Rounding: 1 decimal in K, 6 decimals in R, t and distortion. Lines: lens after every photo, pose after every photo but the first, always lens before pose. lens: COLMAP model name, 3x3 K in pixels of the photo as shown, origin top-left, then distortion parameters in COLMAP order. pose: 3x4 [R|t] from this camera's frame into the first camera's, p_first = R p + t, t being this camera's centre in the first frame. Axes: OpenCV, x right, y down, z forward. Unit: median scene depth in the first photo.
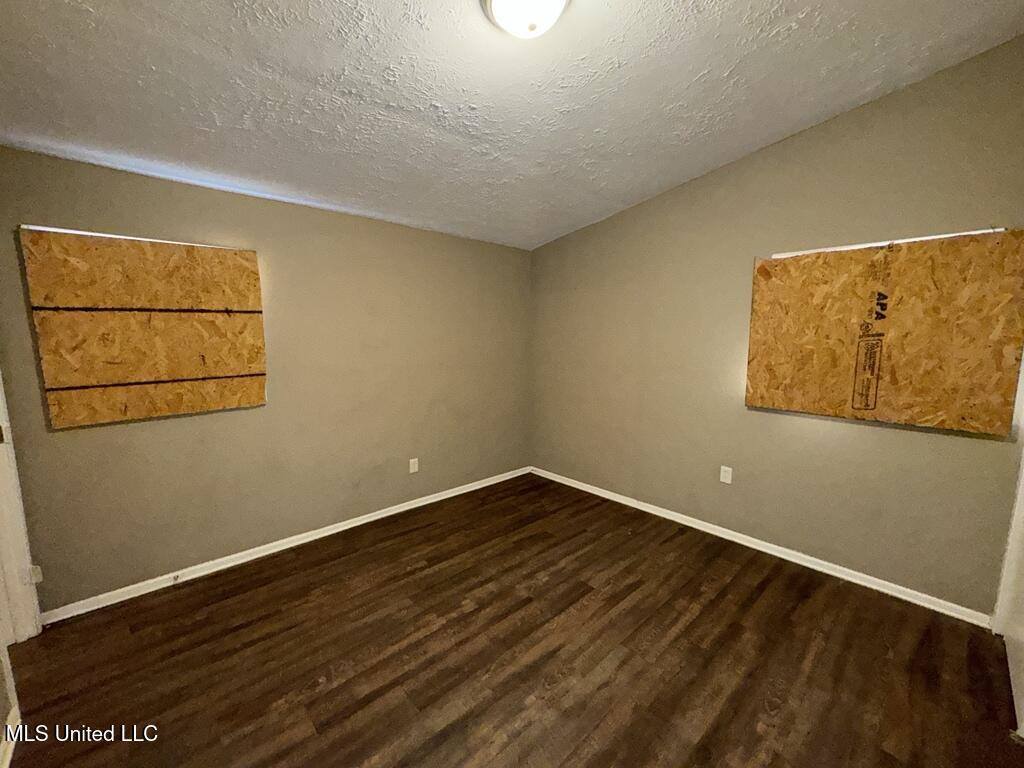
lens RADIAL K [[408.2, 0, 512.0], [0, 408.2, 385.9], [0, 0, 1]] dist [-0.003248, -0.000280]
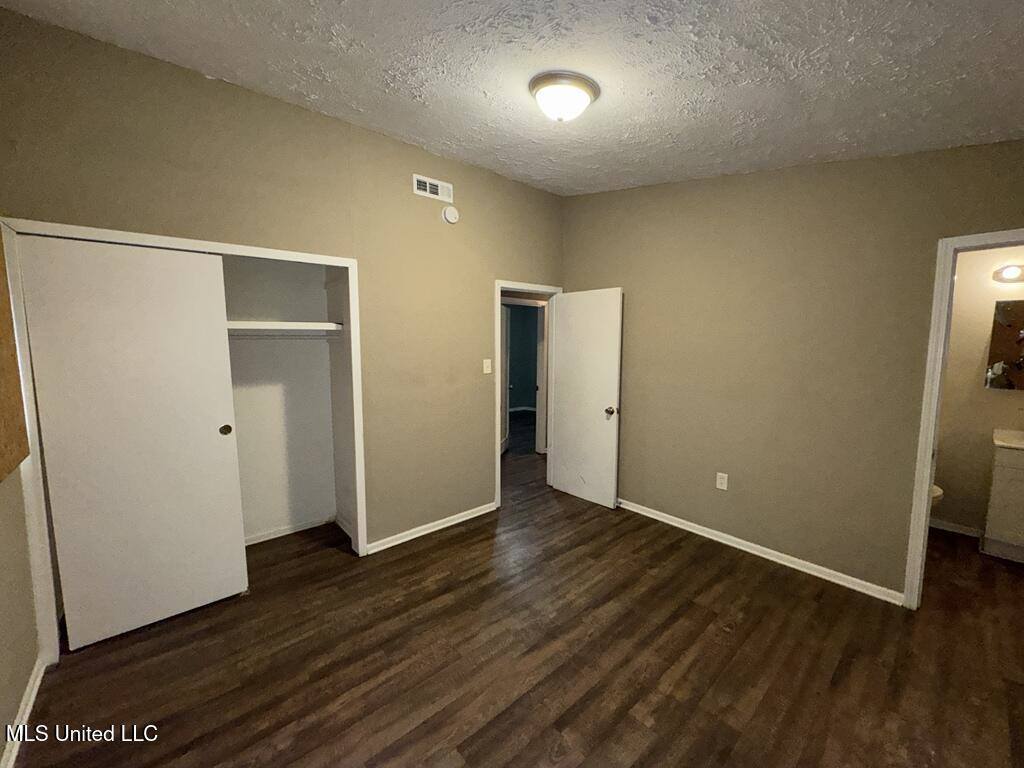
lens RADIAL K [[408.2, 0, 511.5], [0, 408.2, 382.9], [0, 0, 1]] dist [-0.003248, -0.000280]
pose [[-0.999790, -0.002479, 0.020351, 0.129000], [0.002377, 0.971946, 0.235192, -0.235078], [-0.020363, 0.235191, -0.971736, 1.786834]]
